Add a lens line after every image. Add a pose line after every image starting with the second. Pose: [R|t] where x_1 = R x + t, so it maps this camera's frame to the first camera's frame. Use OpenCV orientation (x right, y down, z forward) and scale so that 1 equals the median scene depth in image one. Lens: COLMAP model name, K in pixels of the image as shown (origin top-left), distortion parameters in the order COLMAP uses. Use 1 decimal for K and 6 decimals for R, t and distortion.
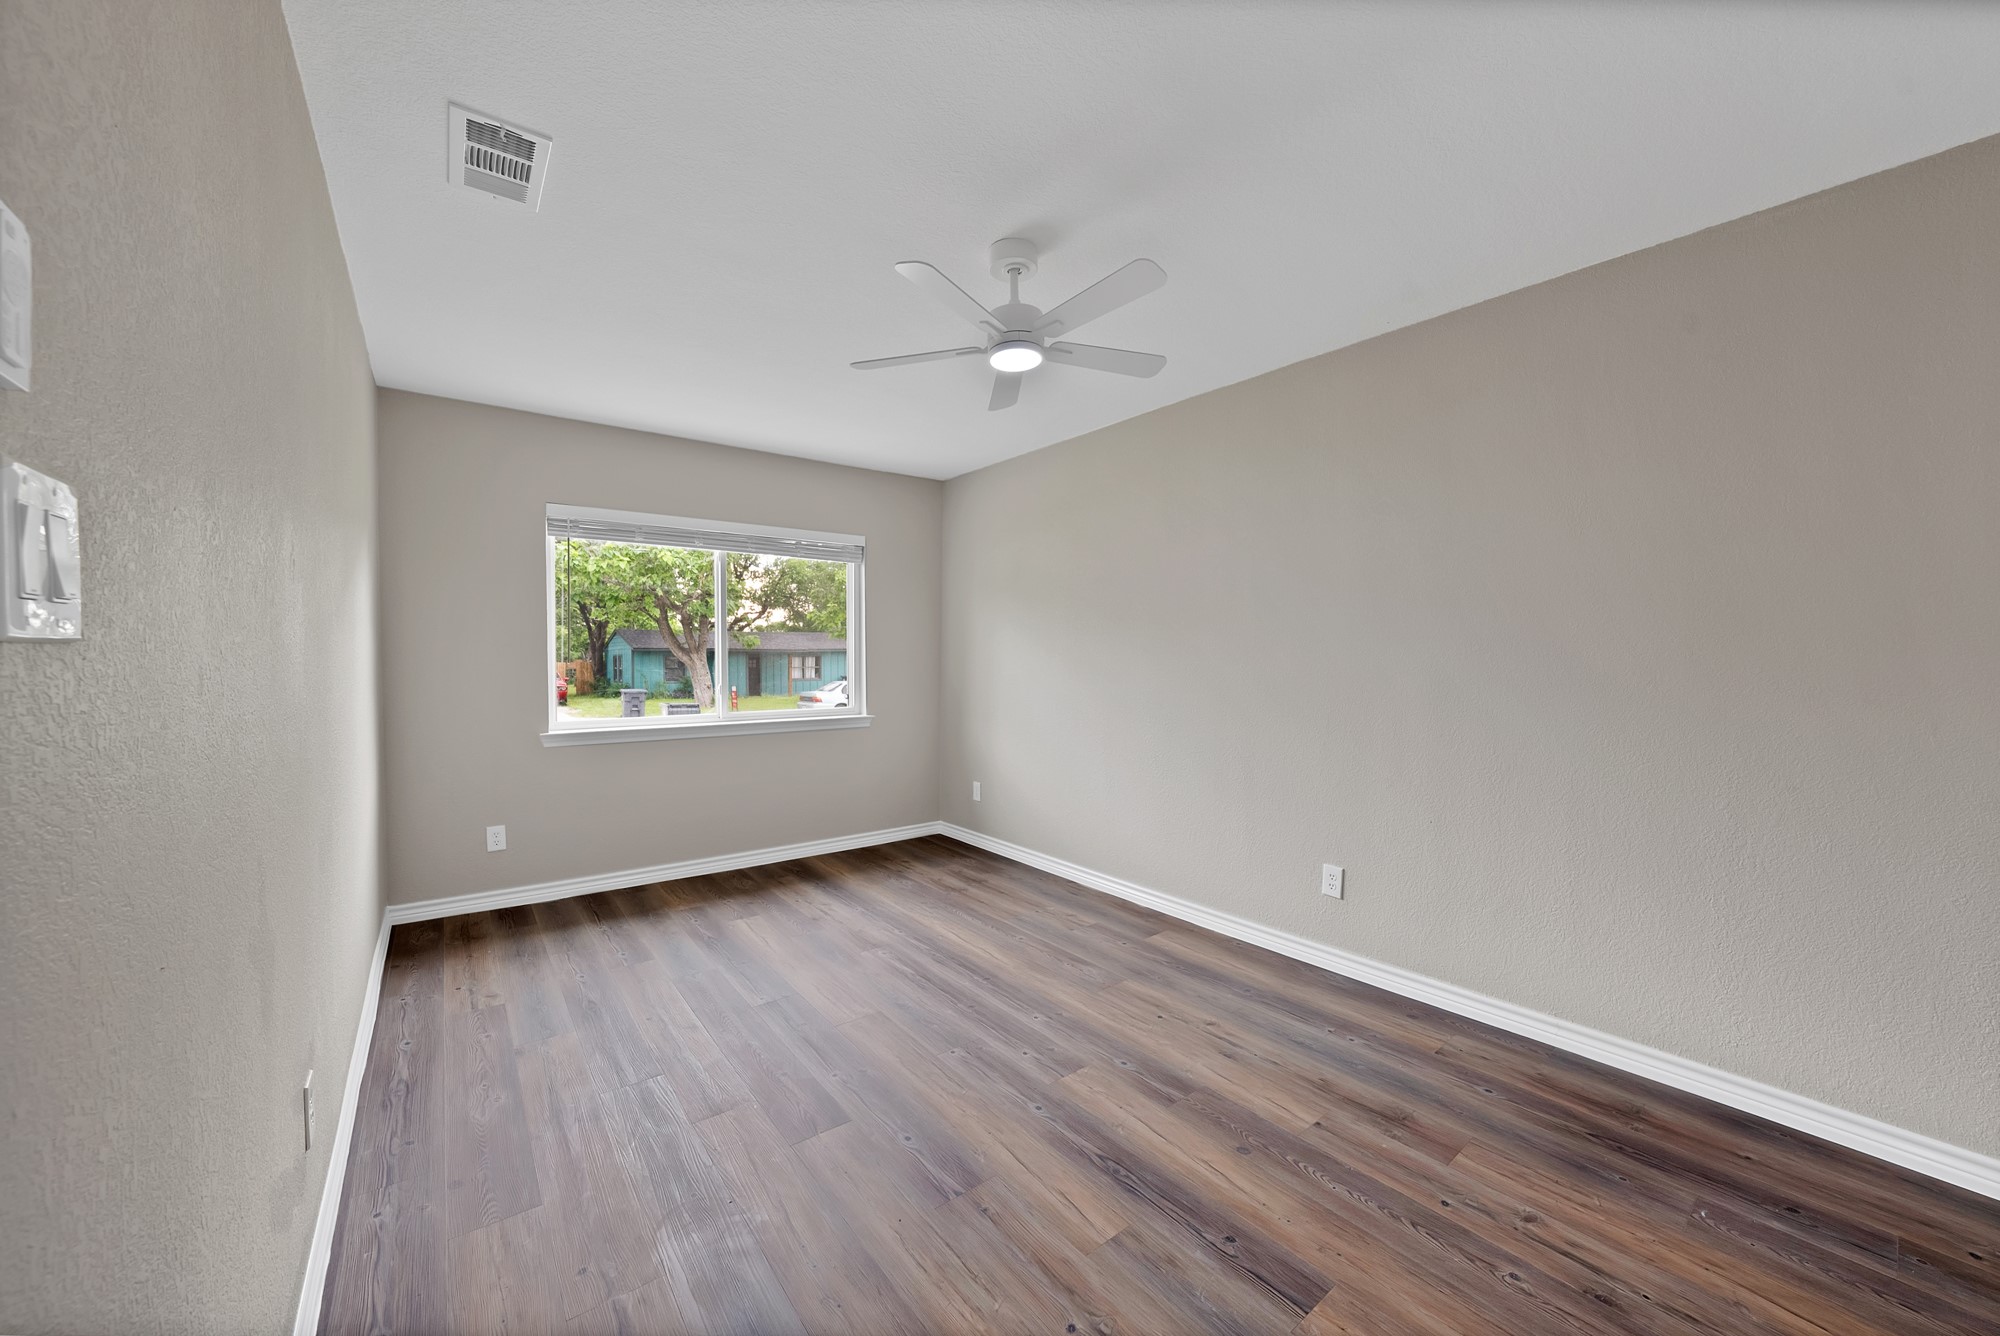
lens RADIAL K [[728.4, 0, 999.1], [0, 728.4, 659.6], [0, 0, 1]] dist [-0.022088, 0.000210]
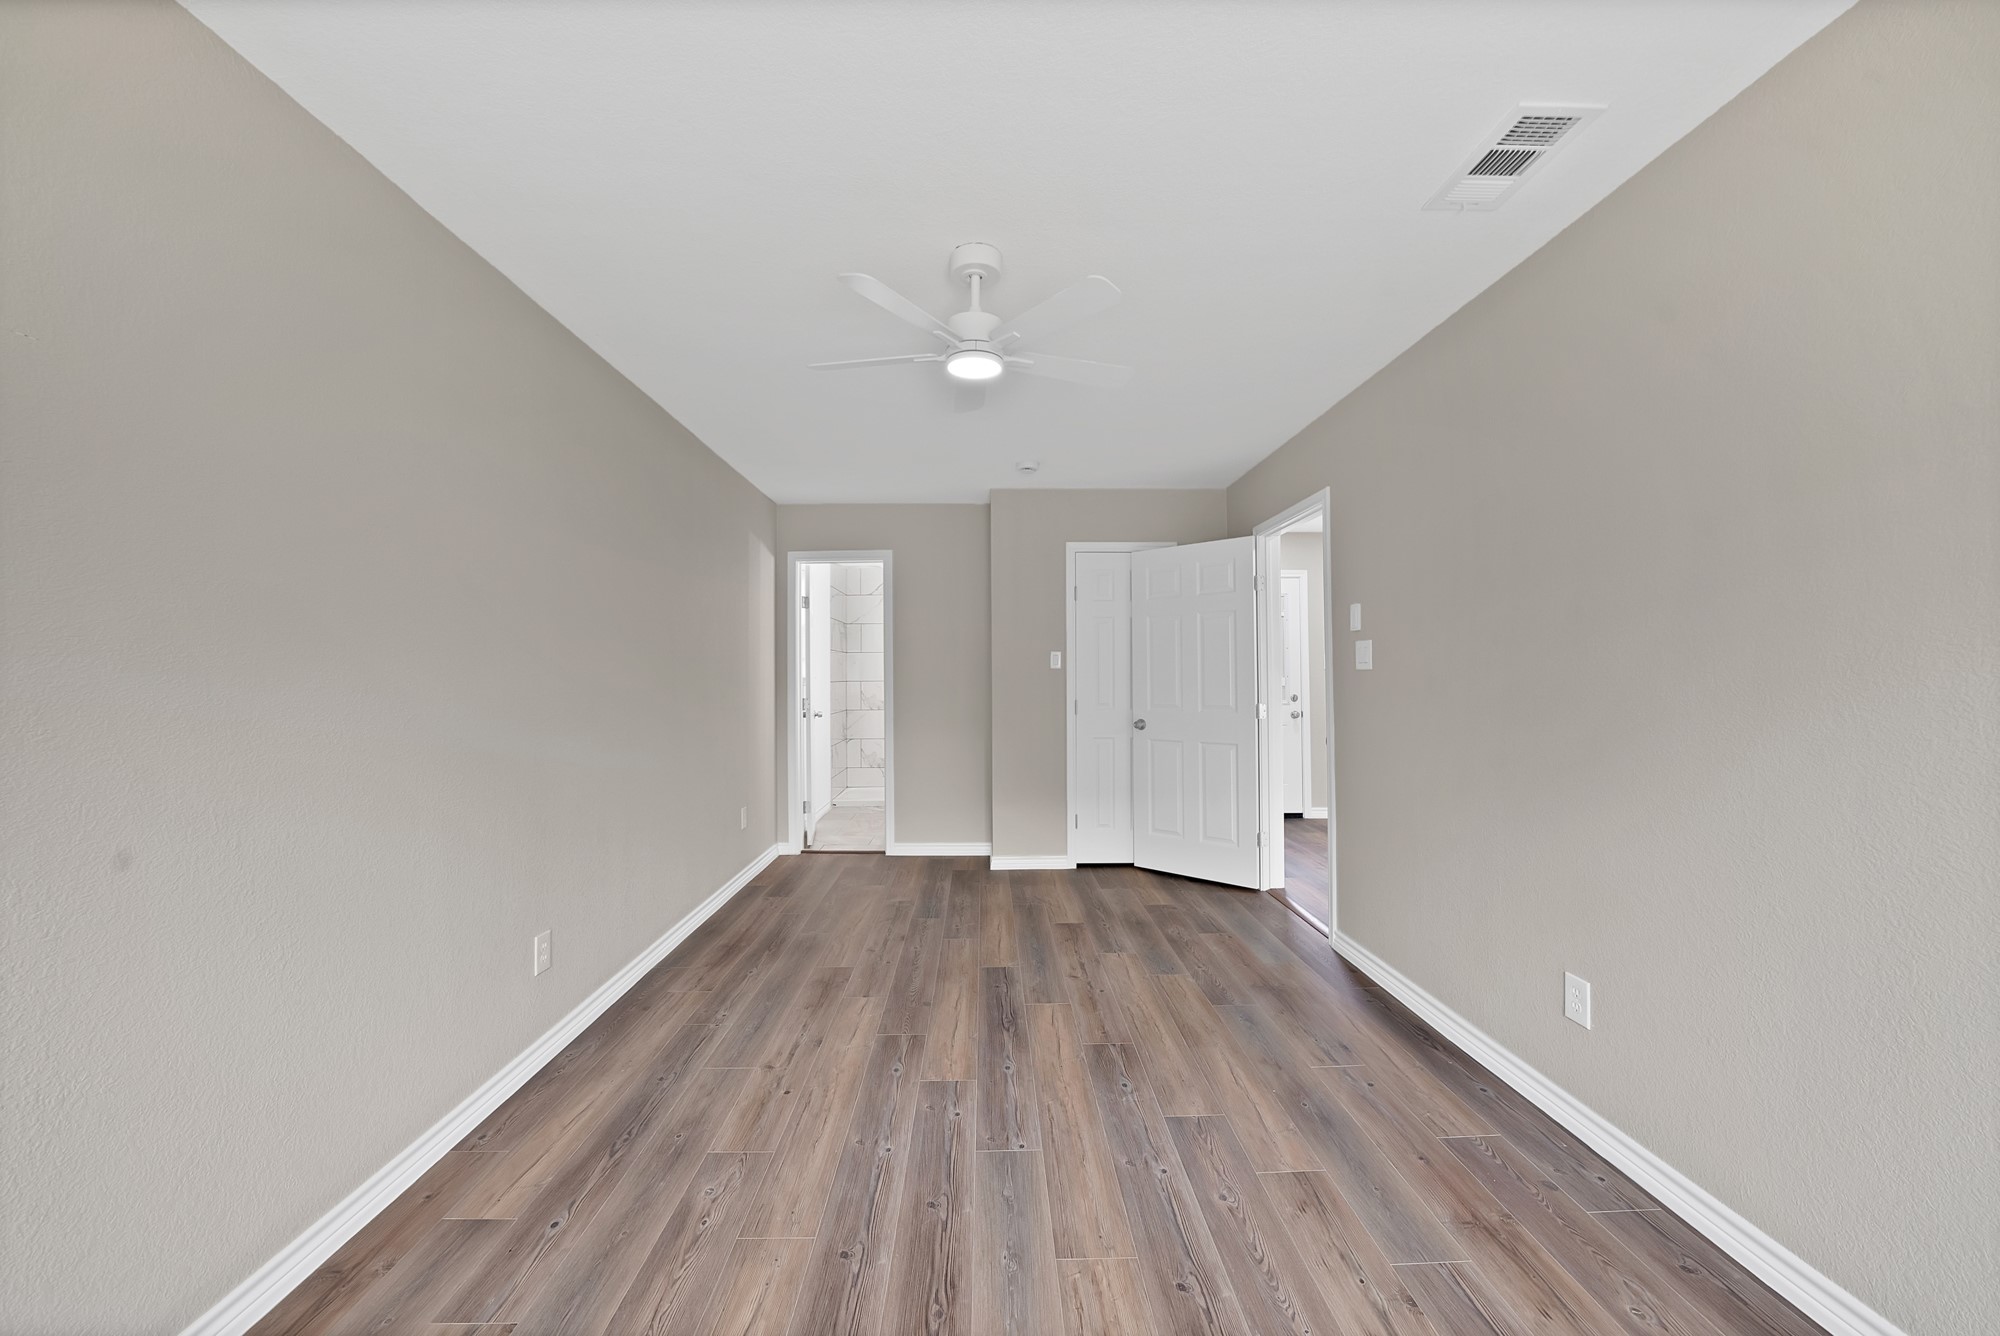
lens RADIAL K [[714.4, 0, 983.4], [0, 714.4, 661.3], [0, 0, 1]] dist [-0.025967, 0.004820]
pose [[-0.789356, 0.014706, 0.613760, -0.483862], [0.007673, 0.999871, -0.014089, -0.010812], [-0.613888, -0.006412, -0.789367, 1.500048]]
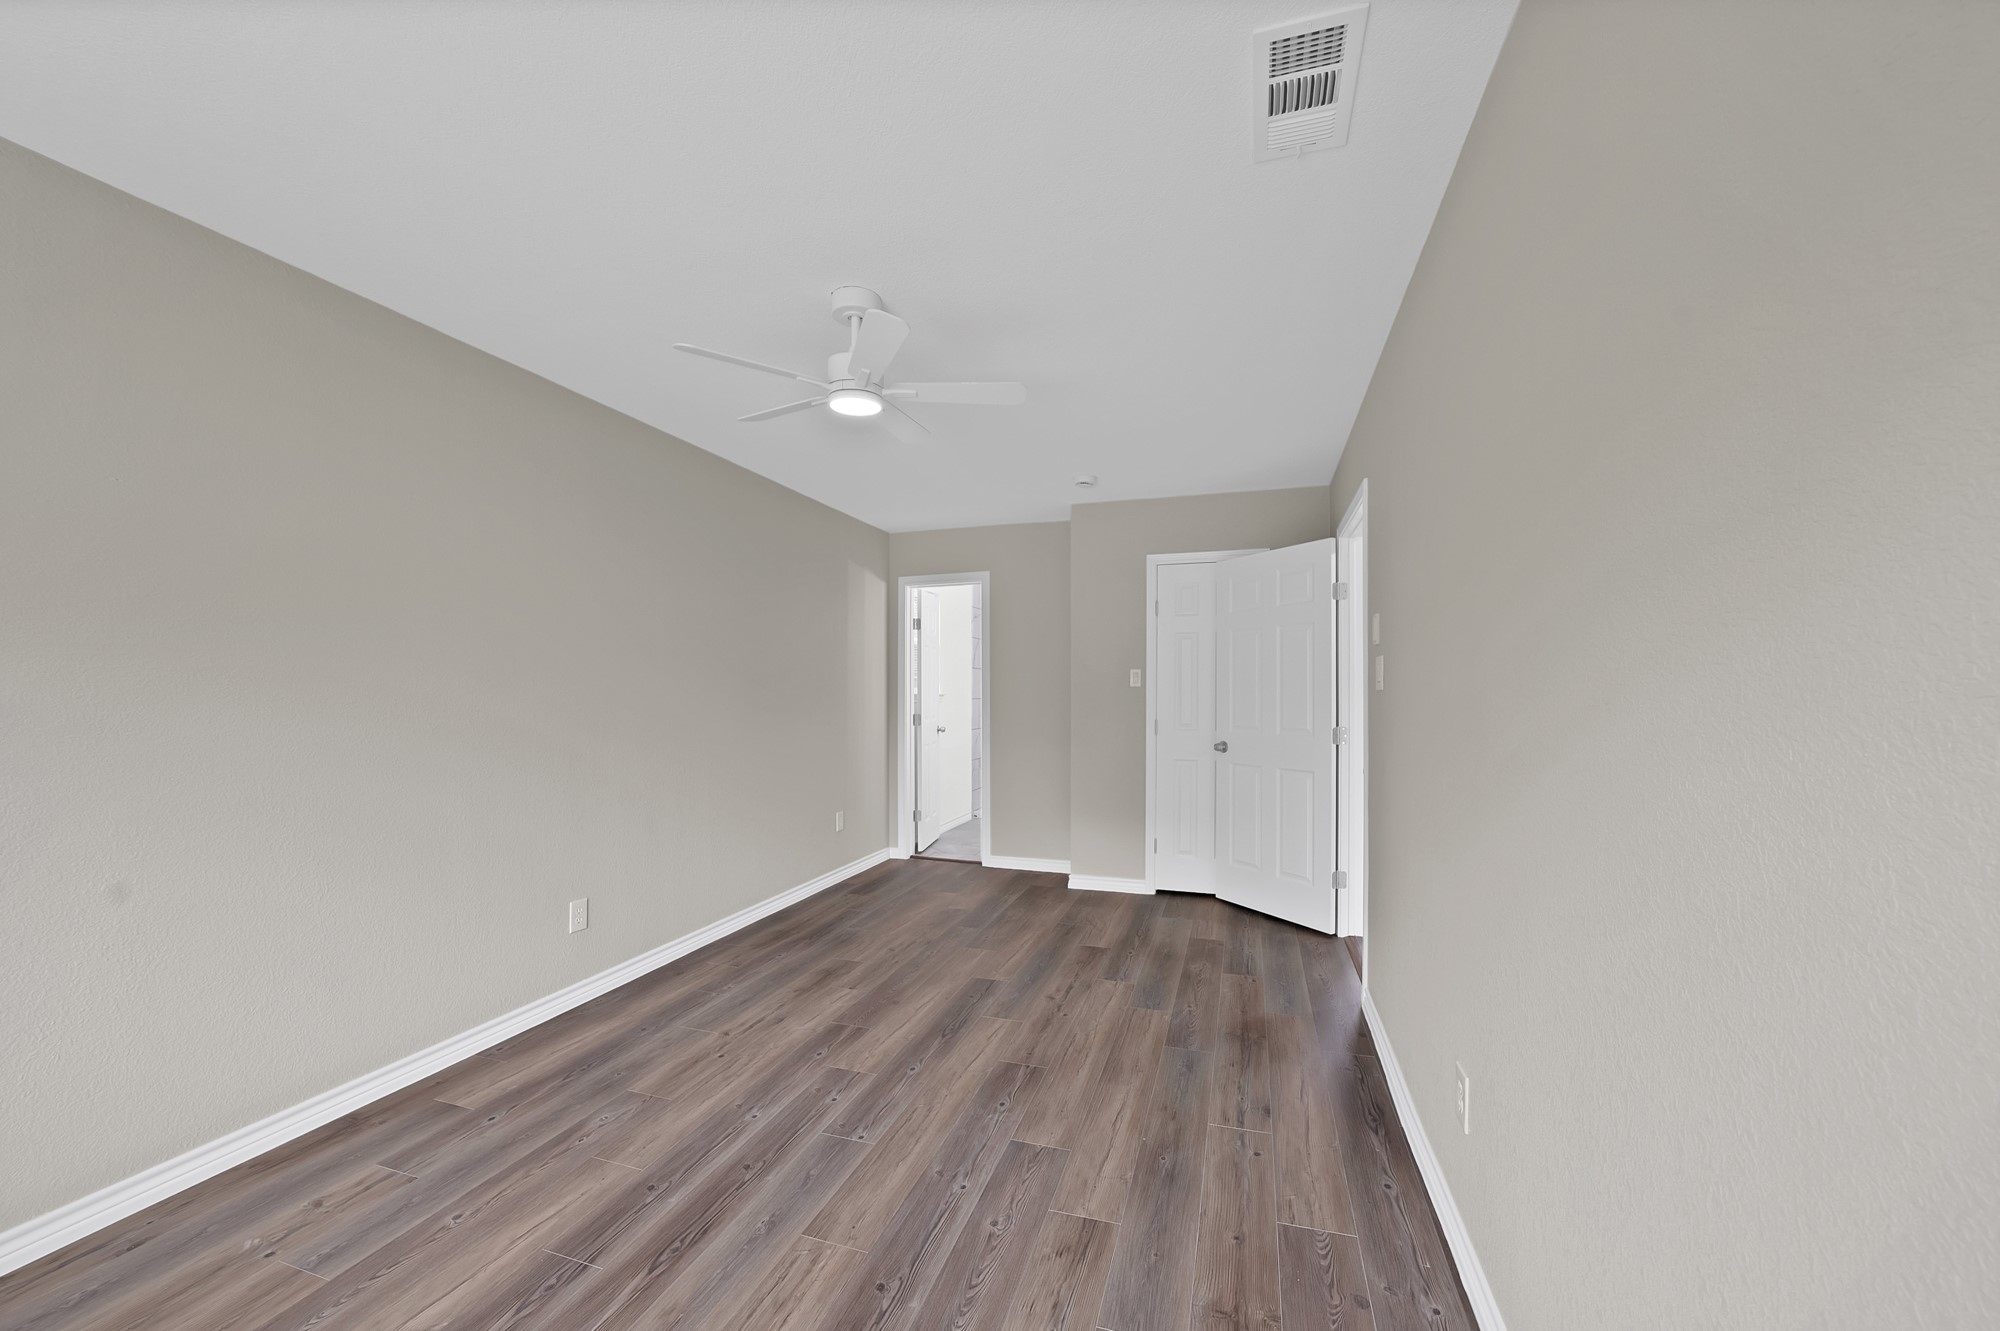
lens RADIAL K [[718.4, 0, 1010.9], [0, 718.4, 688.4], [0, 0, 1]] dist [-0.019400, 0.000288]
pose [[-0.560567, 0.003802, 0.828100, -0.805712], [0.005362, 0.999985, -0.000962, -0.012447], [-0.828092, 0.003901, -0.560579, 1.195385]]
